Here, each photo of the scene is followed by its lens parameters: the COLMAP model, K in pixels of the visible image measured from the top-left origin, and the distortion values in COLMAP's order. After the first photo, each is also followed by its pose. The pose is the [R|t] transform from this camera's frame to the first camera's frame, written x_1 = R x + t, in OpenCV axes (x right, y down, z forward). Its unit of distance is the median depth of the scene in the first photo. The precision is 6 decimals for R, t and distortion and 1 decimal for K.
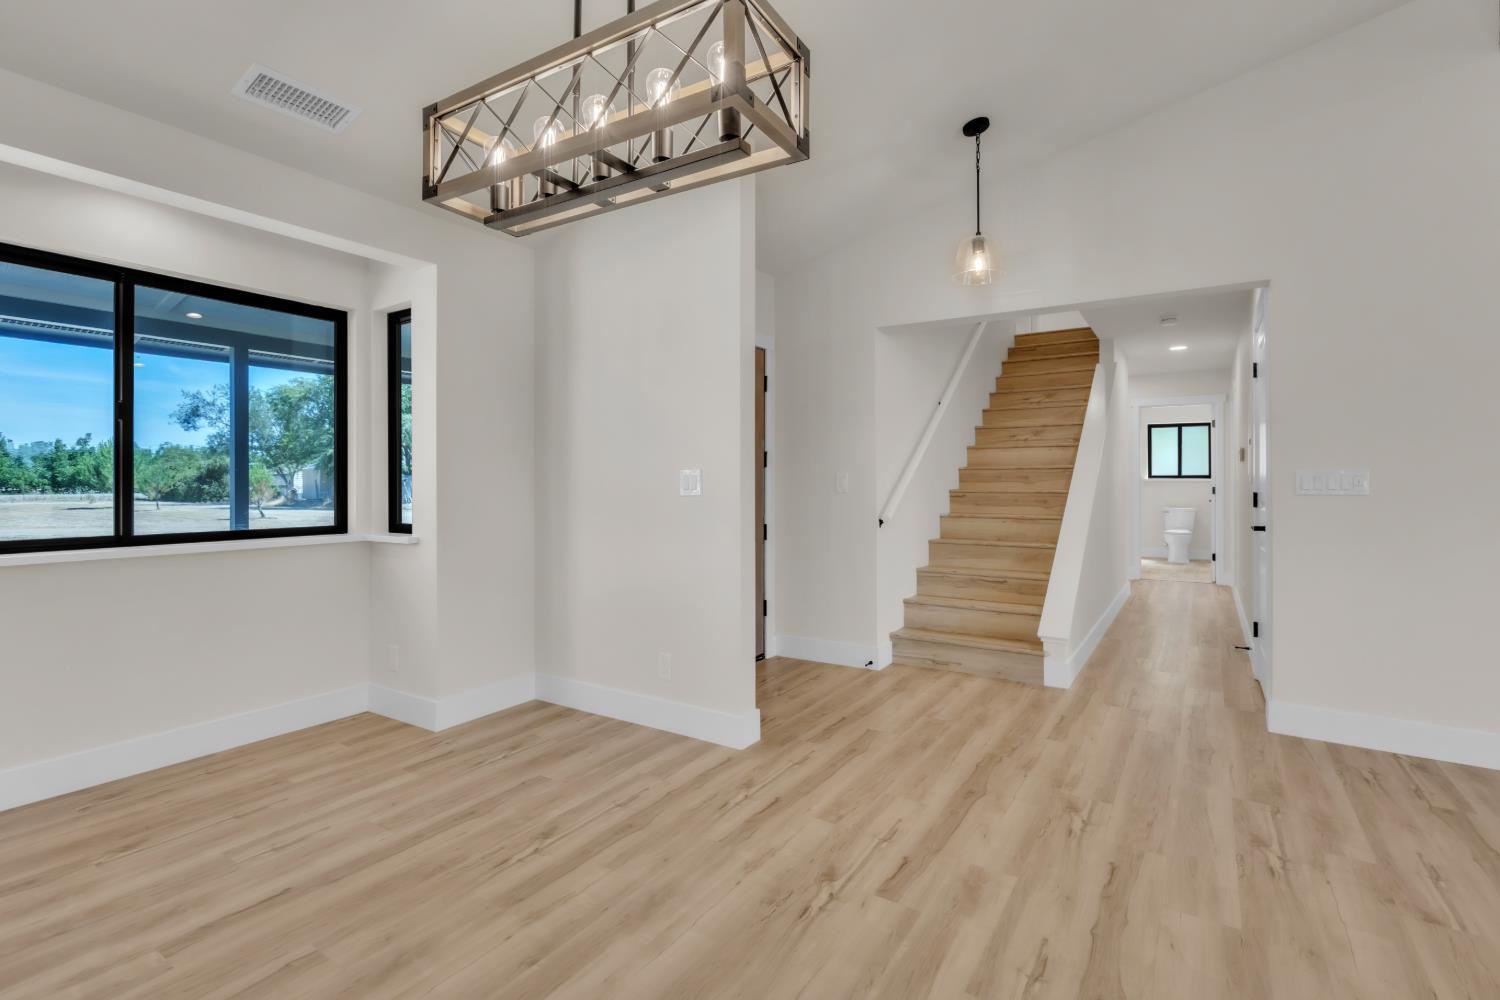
lens RADIAL K [[685.1, 0, 742.5], [0, 685.1, 482.0], [0, 0, 1]] dist [0.000687, -0.000517]
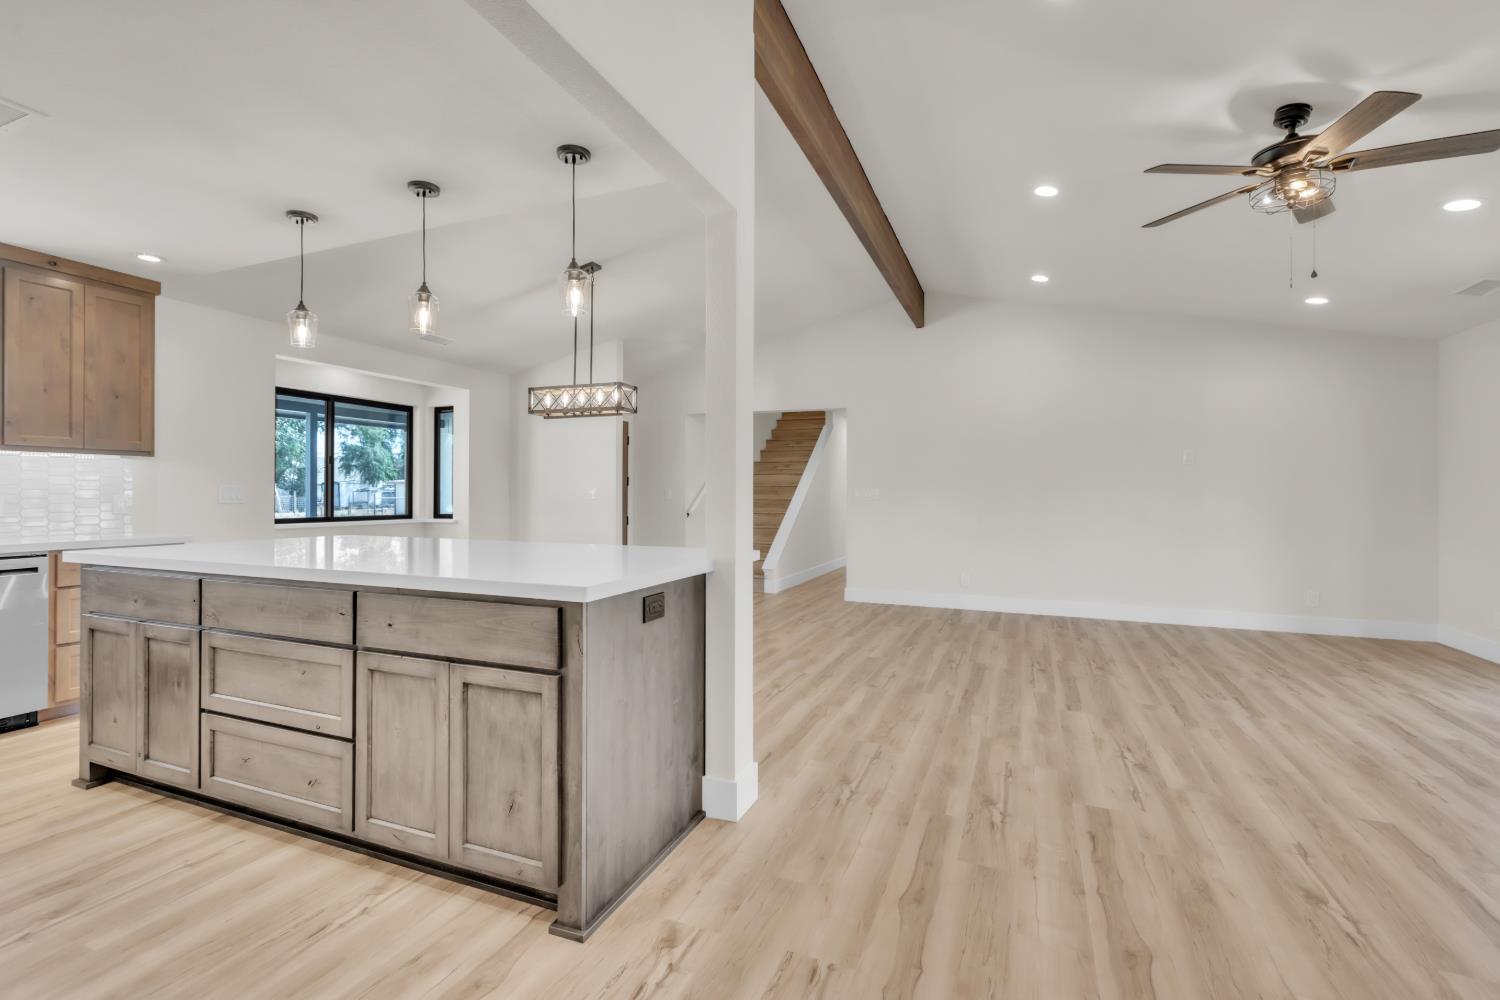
lens RADIAL K [[678.2, 0, 742.1], [0, 678.2, 484.4], [0, 0, 1]] dist [0.000939, -0.000975]
pose [[0.980955, 0.006113, 0.194141, -0.031937], [-0.003417, 0.999893, -0.014220, 0.001519], [-0.194208, 0.013286, 0.980870, -1.399058]]
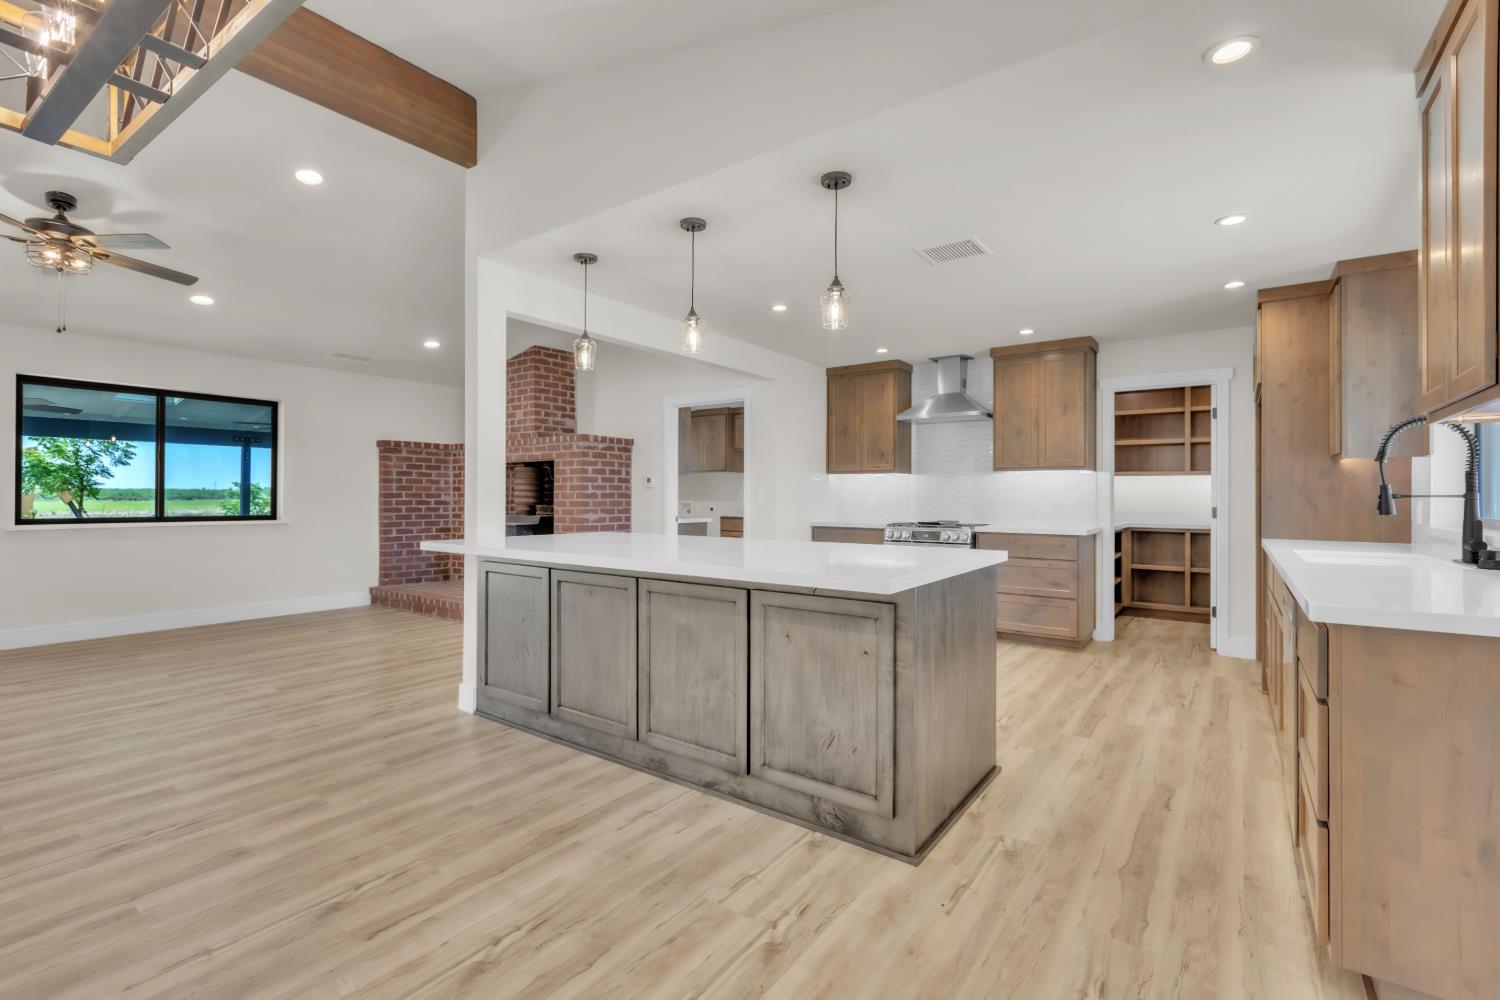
lens RADIAL K [[669.8, 0, 745.7], [0, 669.8, 494.1], [0, 0, 1]] dist [0.000299, -0.000595]
pose [[-0.999348, -0.003851, 0.035890, -0.433917], [-0.003915, 0.999991, -0.001714, 0.001901], [-0.035883, -0.001853, -0.999354, 0.823840]]
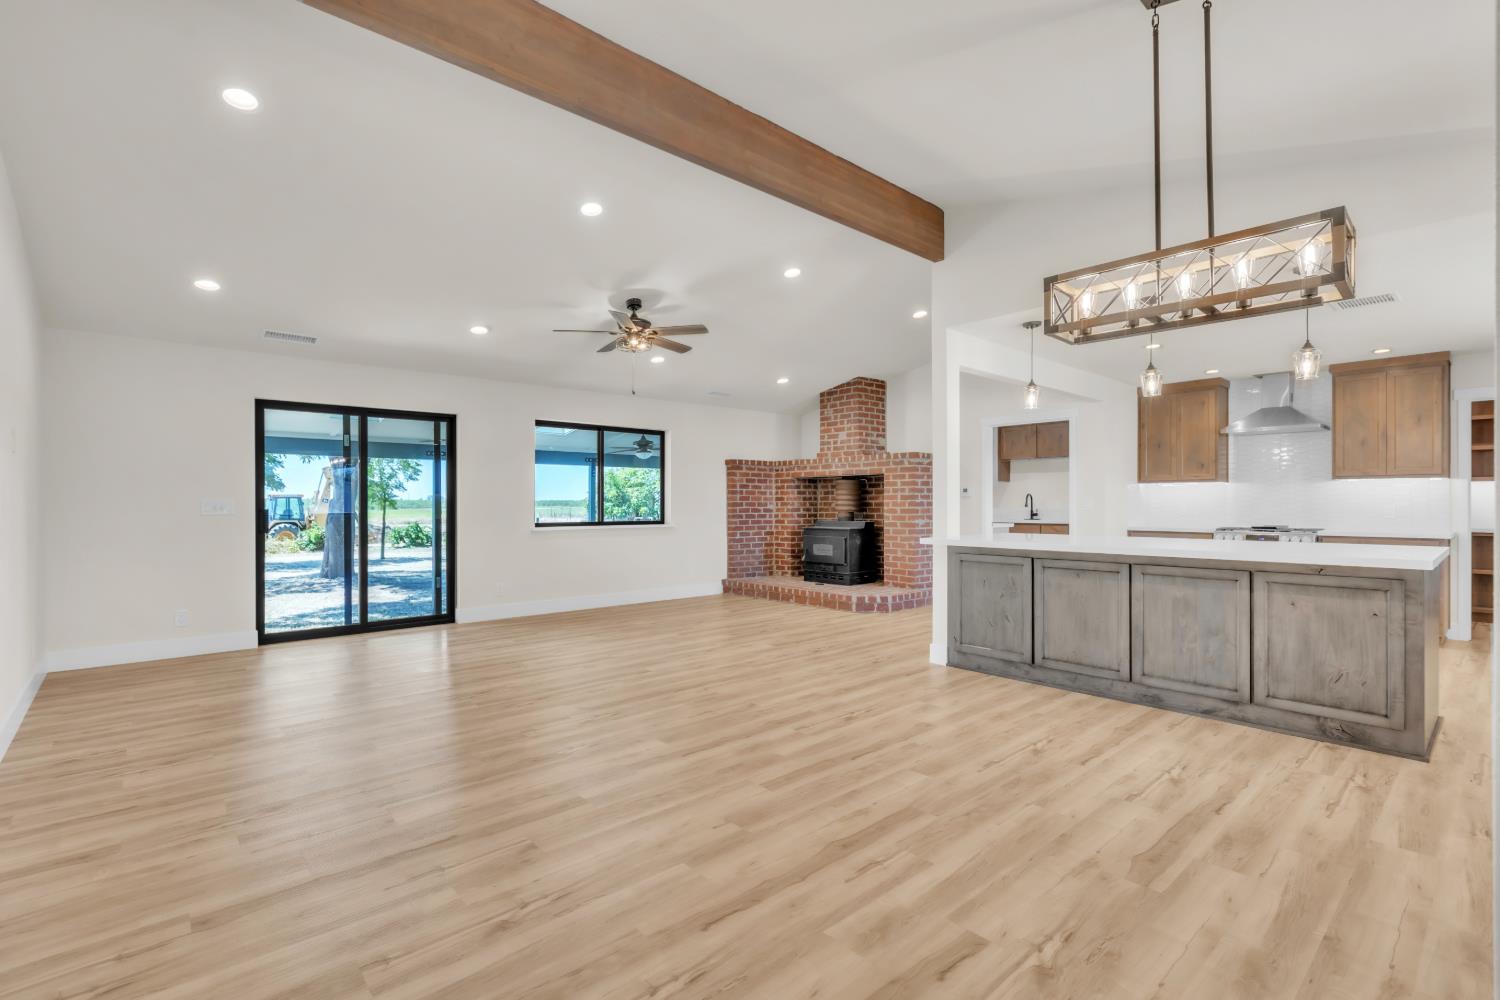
lens RADIAL K [[683.5, 0, 740.5], [0, 683.5, 503.5], [0, 0, 1]] dist [-0.000922, -0.000139]
pose [[-0.967616, 0.001258, 0.252422, 0.203306], [0.001672, 0.999998, 0.001424, -0.001749], [-0.252420, 0.001800, -0.967616, 1.412823]]
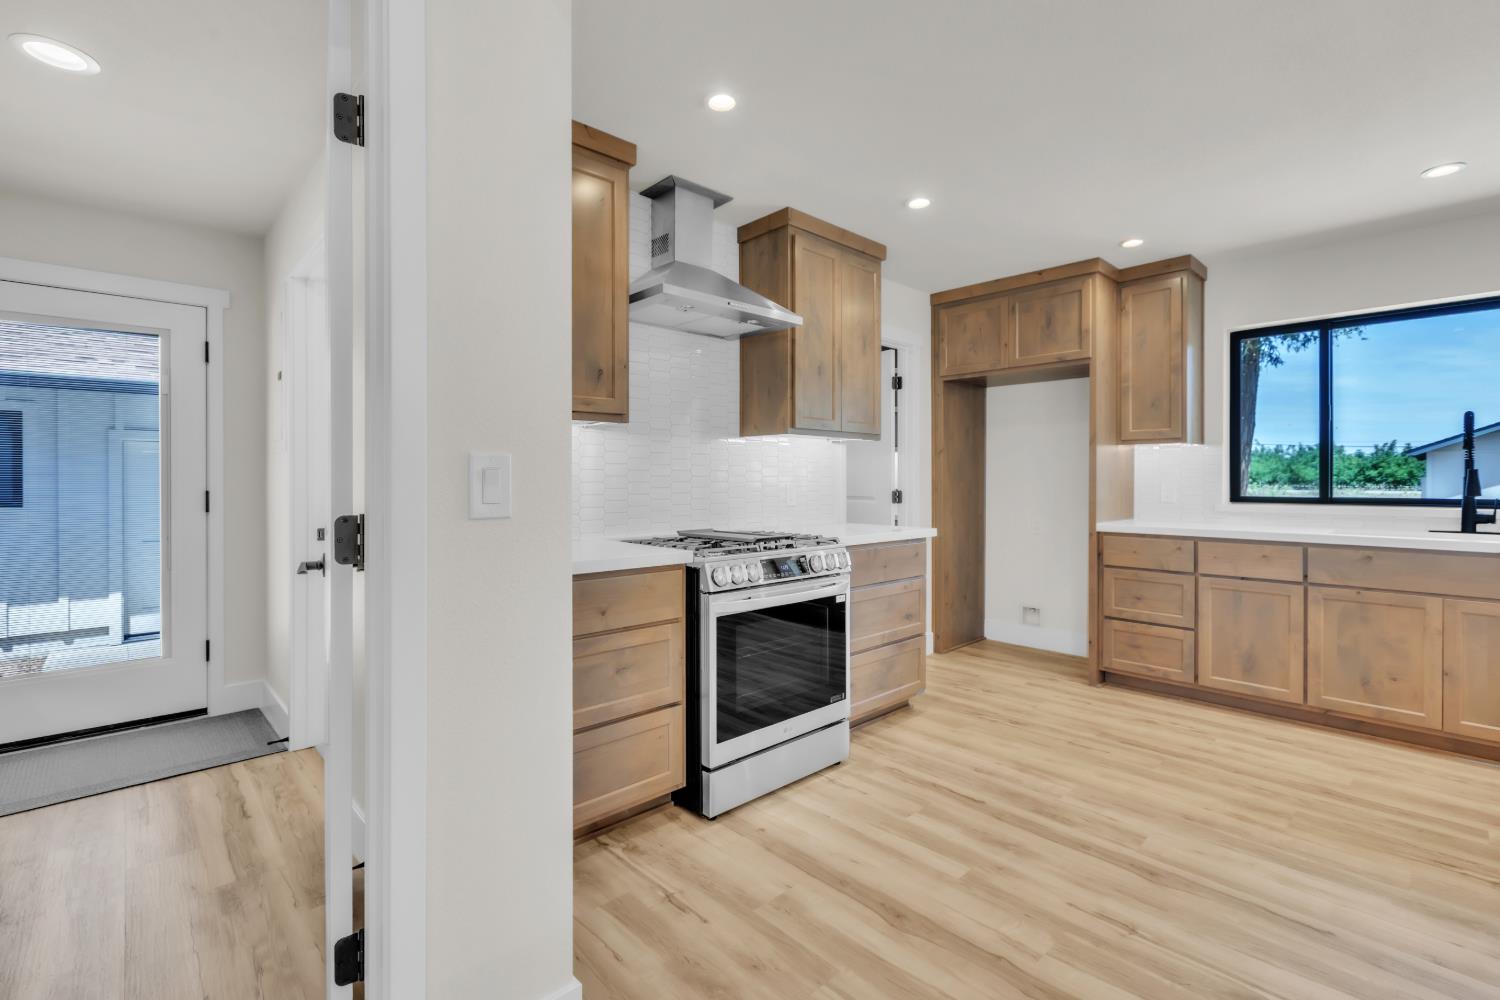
lens RADIAL K [[683.4, 0, 751.4], [0, 683.4, 470.3], [0, 0, 1]] dist [-0.001872, -0.000604]
pose [[-0.216899, -0.012346, -0.976116, 0.020893], [-0.002576, 0.999924, -0.012075, 0.000728], [0.976191, -0.000105, -0.216914, -1.082458]]
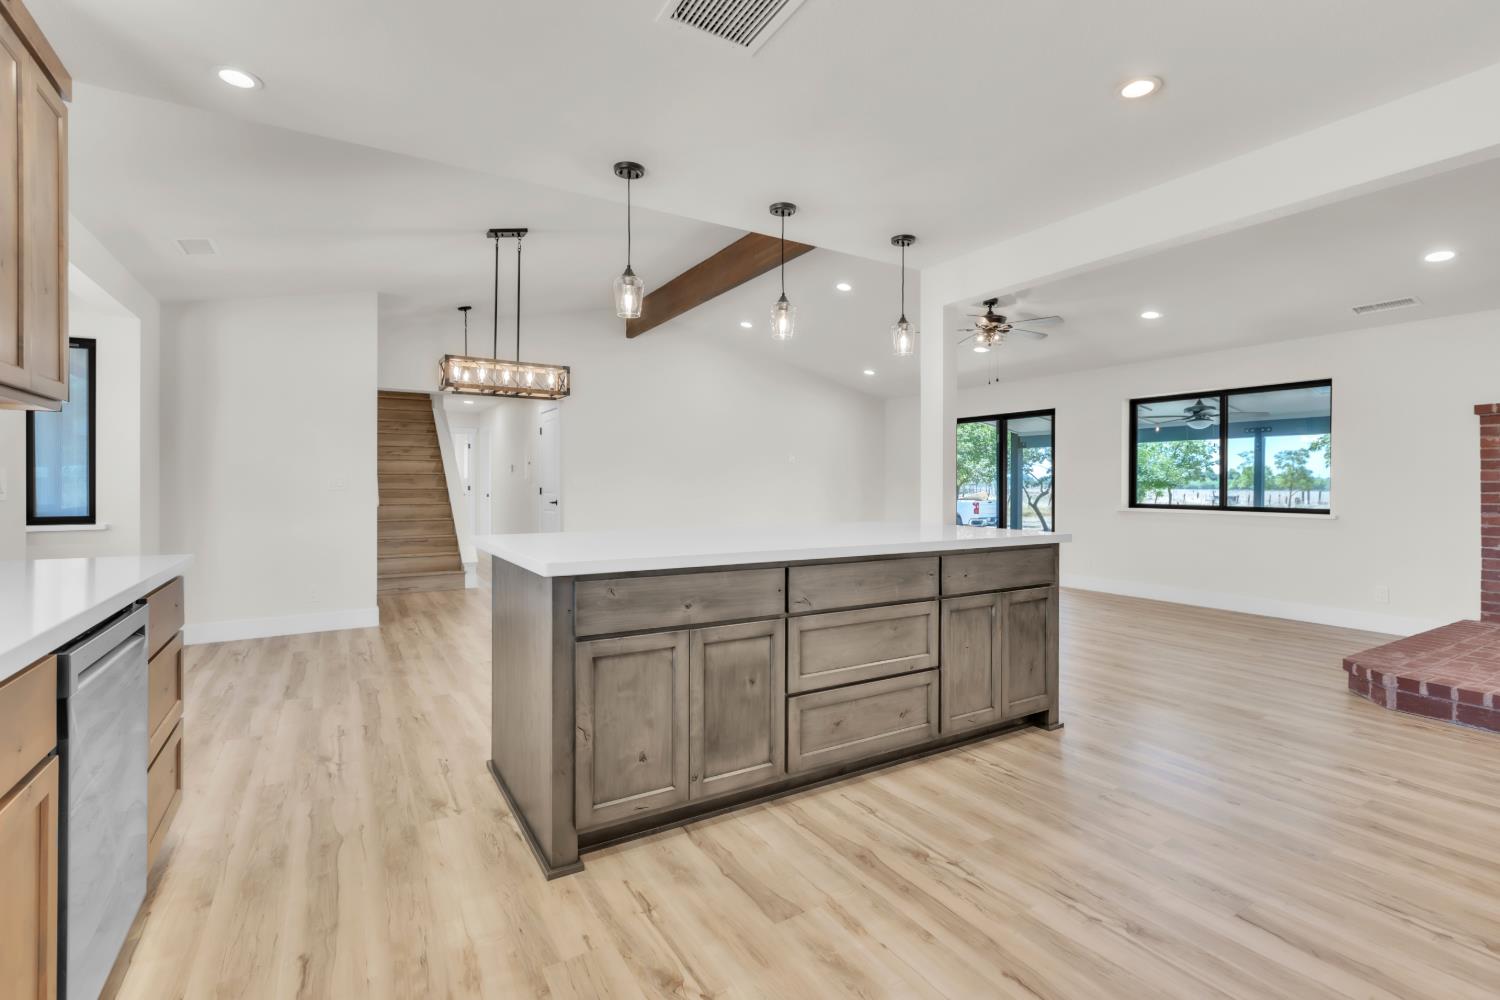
lens RADIAL K [[685.1, 0, 742.5], [0, 685.1, 482.0], [0, 0, 1]] dist [0.000687, -0.000517]
pose [[0.424131, 0.003845, 0.905593, -1.372771], [-0.002026, 0.999993, -0.003297, 0.004799], [-0.905599, -0.000437, 0.424136, -0.733521]]
